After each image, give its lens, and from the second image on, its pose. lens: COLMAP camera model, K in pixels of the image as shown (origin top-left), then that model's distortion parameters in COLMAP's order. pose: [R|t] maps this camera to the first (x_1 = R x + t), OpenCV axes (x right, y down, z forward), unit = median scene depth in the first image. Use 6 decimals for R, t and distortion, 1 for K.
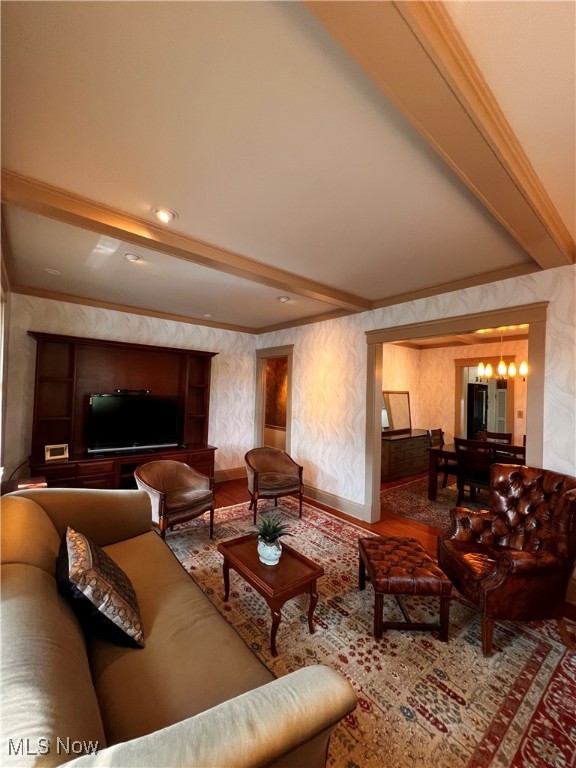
lens RADIAL K [[311.2, 0, 289.8], [0, 311.2, 385.2], [0, 0, 1]] dist [-0.002947, 0.000142]
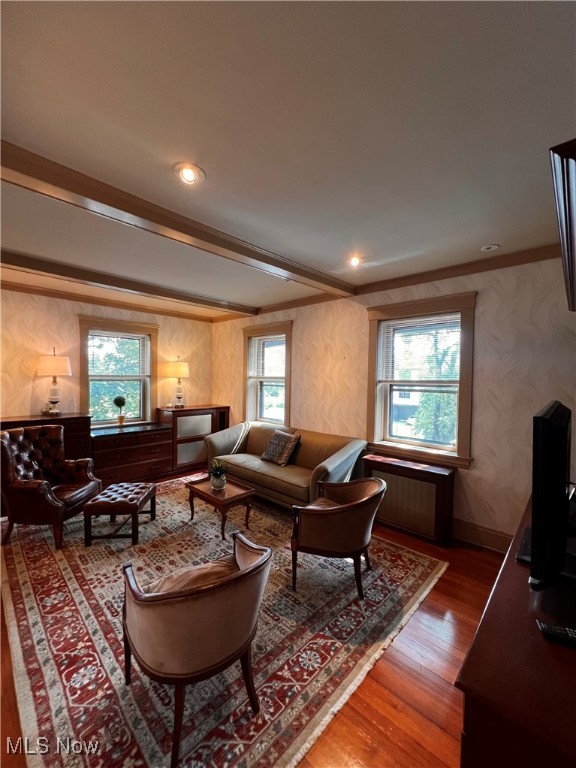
lens RADIAL K [[311.2, 0, 286.3], [0, 311.2, 388.2], [0, 0, 1]] dist [-0.002947, 0.000142]
pose [[-0.992541, -0.027589, -0.118745, -0.123166], [-0.029094, 0.999517, 0.010964, 0.021594], [0.118385, 0.014337, -0.992864, 1.513832]]
